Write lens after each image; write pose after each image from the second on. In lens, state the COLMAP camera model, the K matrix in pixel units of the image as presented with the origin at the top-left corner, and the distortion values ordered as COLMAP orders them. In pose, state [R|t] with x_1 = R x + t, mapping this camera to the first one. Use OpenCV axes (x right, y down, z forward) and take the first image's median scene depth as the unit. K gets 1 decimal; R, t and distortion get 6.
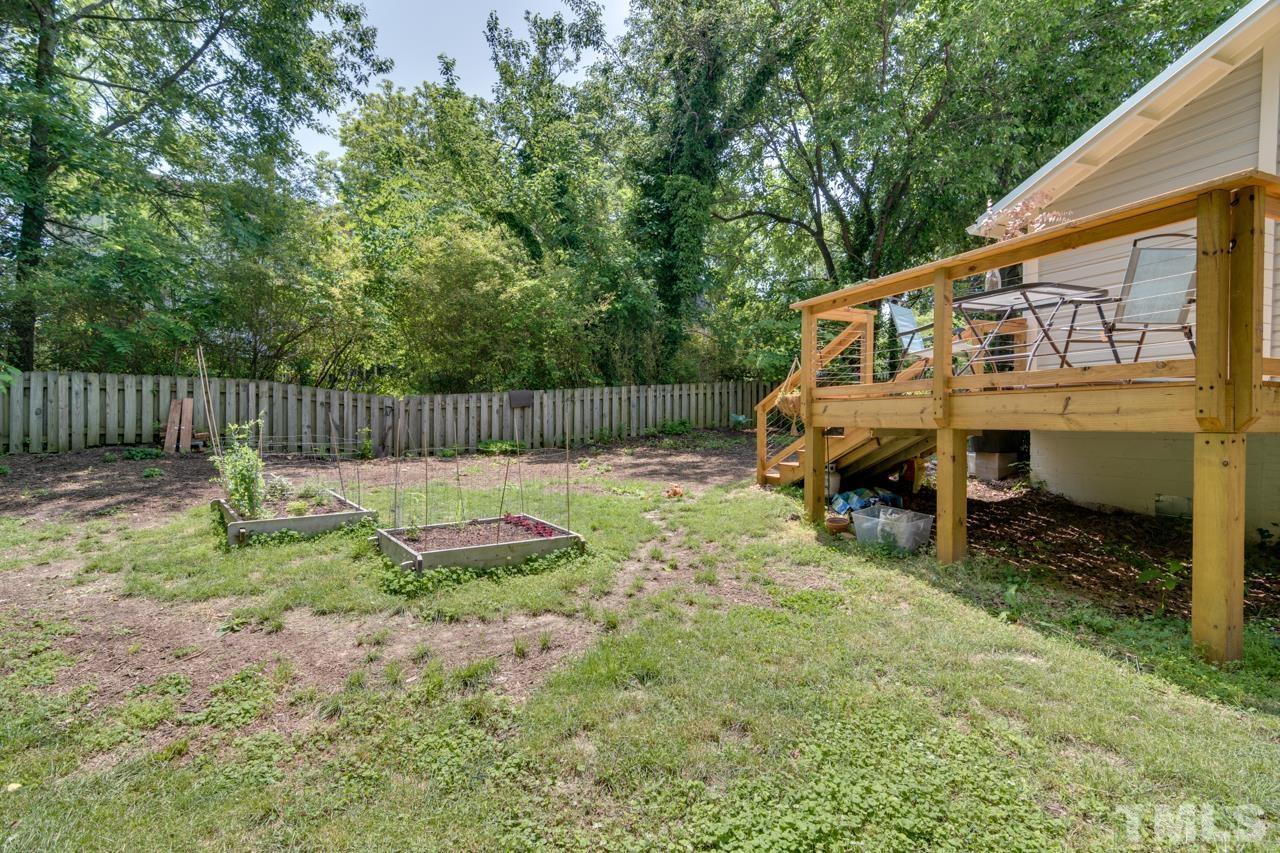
lens RADIAL K [[620.8, 0, 638.0], [0, 620.8, 423.7], [0, 0, 1]] dist [-0.001497, 0.001528]
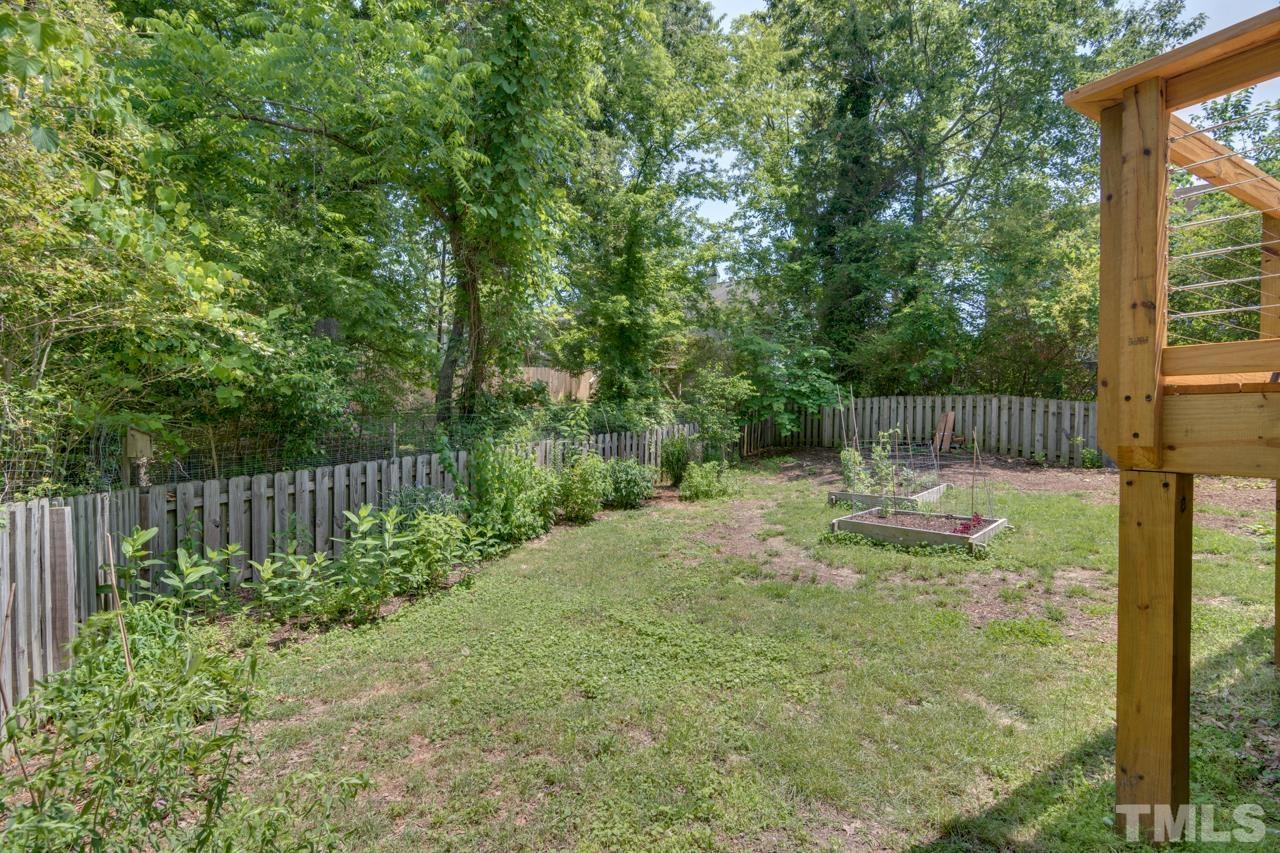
lens RADIAL K [[620.8, 0, 635.2], [0, 620.8, 426.9], [0, 0, 1]] dist [-0.001497, 0.001528]
pose [[0.147051, 0.007699, -0.989099, 0.498784], [-0.009710, 0.999933, 0.006340, -0.010023], [0.989081, 0.008671, 0.147116, 0.130264]]
